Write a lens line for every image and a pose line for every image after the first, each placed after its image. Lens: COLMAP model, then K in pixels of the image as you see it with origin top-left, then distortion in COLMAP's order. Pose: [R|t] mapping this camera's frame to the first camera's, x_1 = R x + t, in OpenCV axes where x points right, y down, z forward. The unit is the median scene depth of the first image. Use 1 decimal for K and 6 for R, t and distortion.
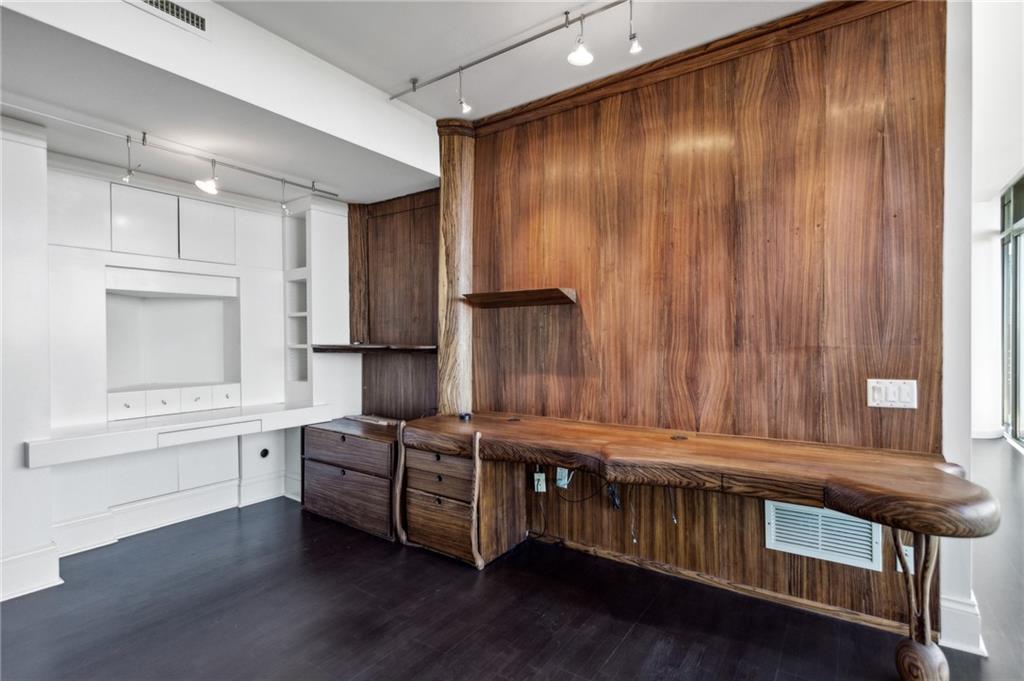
lens RADIAL K [[494.9, 0, 508.8], [0, 494.9, 343.7], [0, 0, 1]] dist [0.007683, 0.000409]
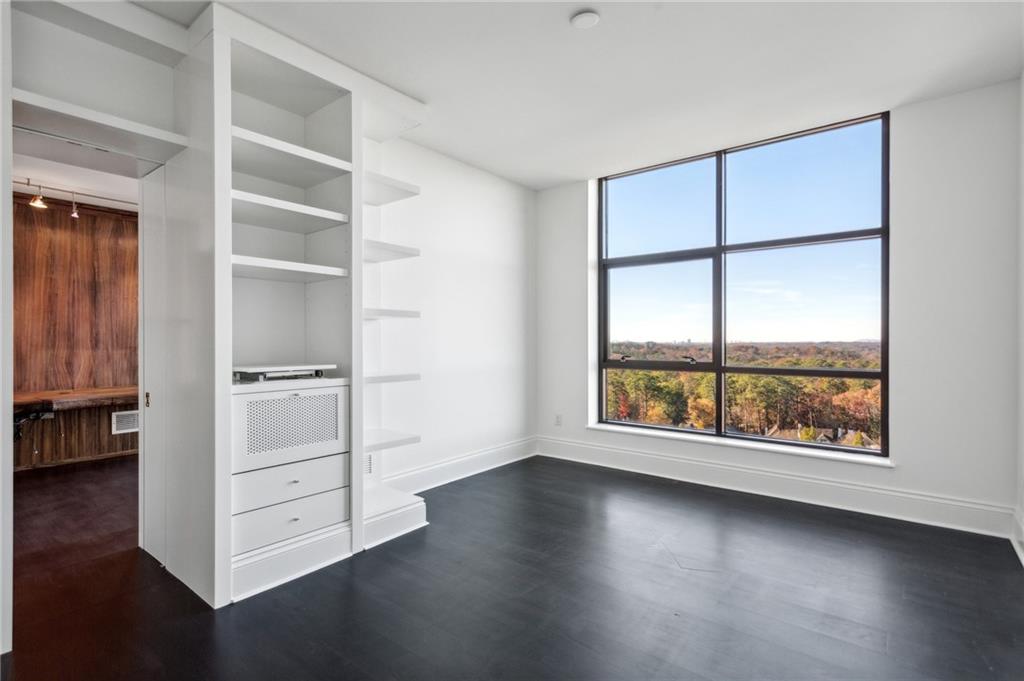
lens RADIAL K [[494.9, 0, 508.8], [0, 494.9, 343.7], [0, 0, 1]] dist [0.007683, 0.000409]
pose [[0.075540, 0.005667, 0.997127, -1.534773], [0.007801, 0.999950, -0.006274, 0.017724], [-0.997112, 0.008252, 0.075492, -0.944590]]
